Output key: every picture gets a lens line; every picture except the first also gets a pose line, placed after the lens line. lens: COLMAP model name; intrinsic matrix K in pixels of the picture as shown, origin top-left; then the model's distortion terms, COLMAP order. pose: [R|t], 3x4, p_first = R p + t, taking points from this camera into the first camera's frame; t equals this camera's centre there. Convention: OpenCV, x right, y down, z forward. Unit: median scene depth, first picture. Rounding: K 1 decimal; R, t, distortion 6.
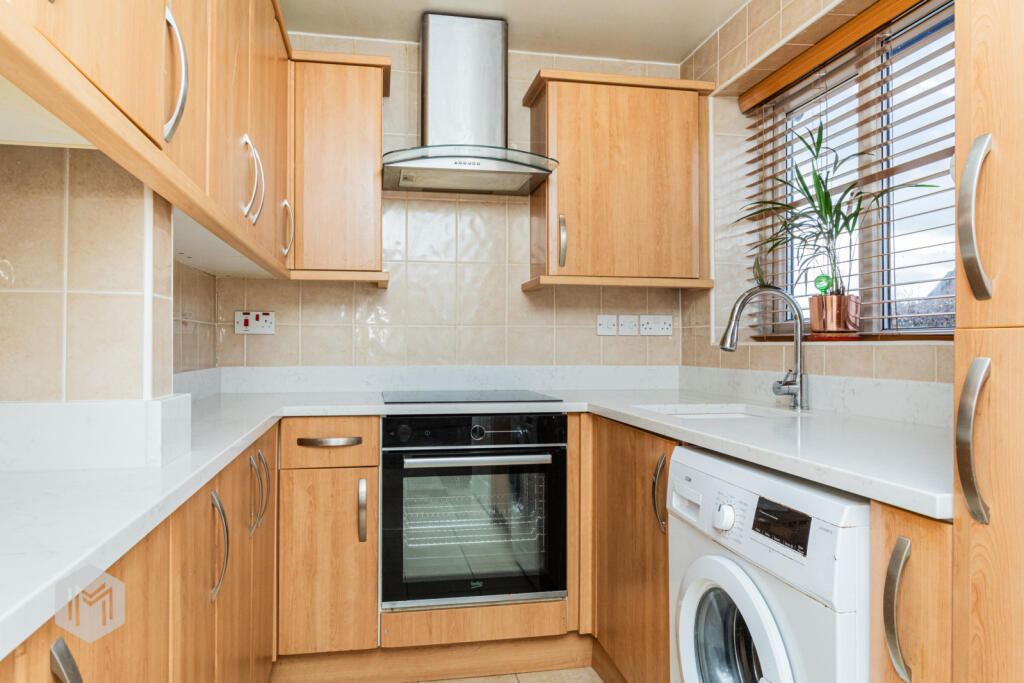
lens RADIAL K [[691.0, 0, 512.0], [0, 691.0, 341.5], [0, 0, 1]] dist [-0.001539, 0.001012]
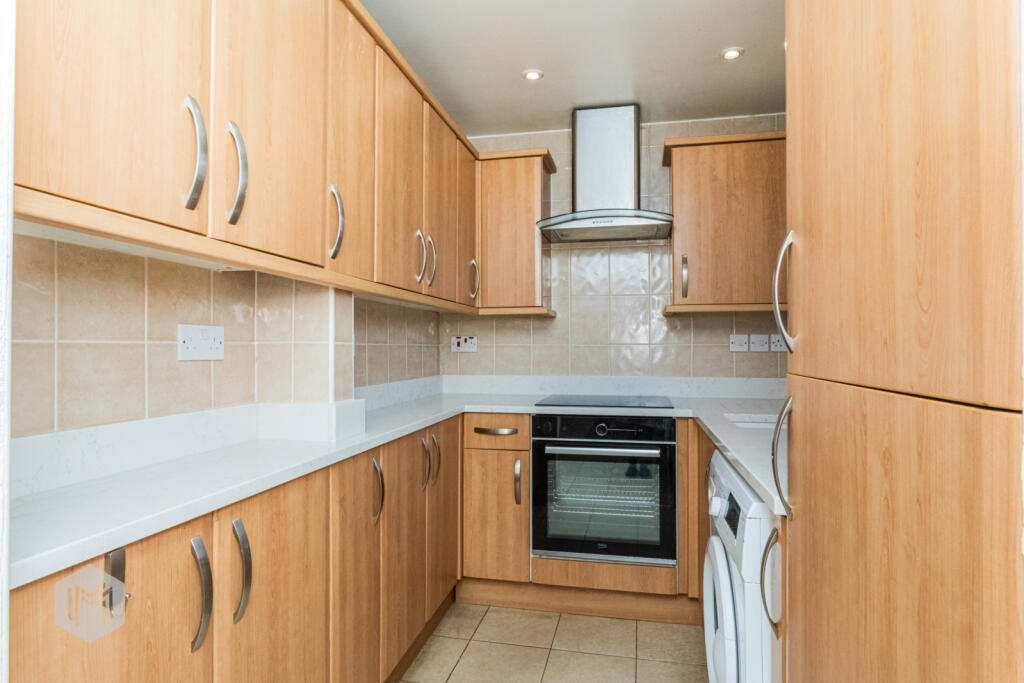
lens RADIAL K [[592.6, 0, 512.0], [0, 592.6, 341.5], [0, 0, 1]] dist [-0.018087, 0.000352]
pose [[0.920127, -0.006899, -0.391560, 0.226838], [0.004889, 0.999969, -0.006131, -0.028474], [0.391590, 0.003727, 0.920132, -0.095775]]
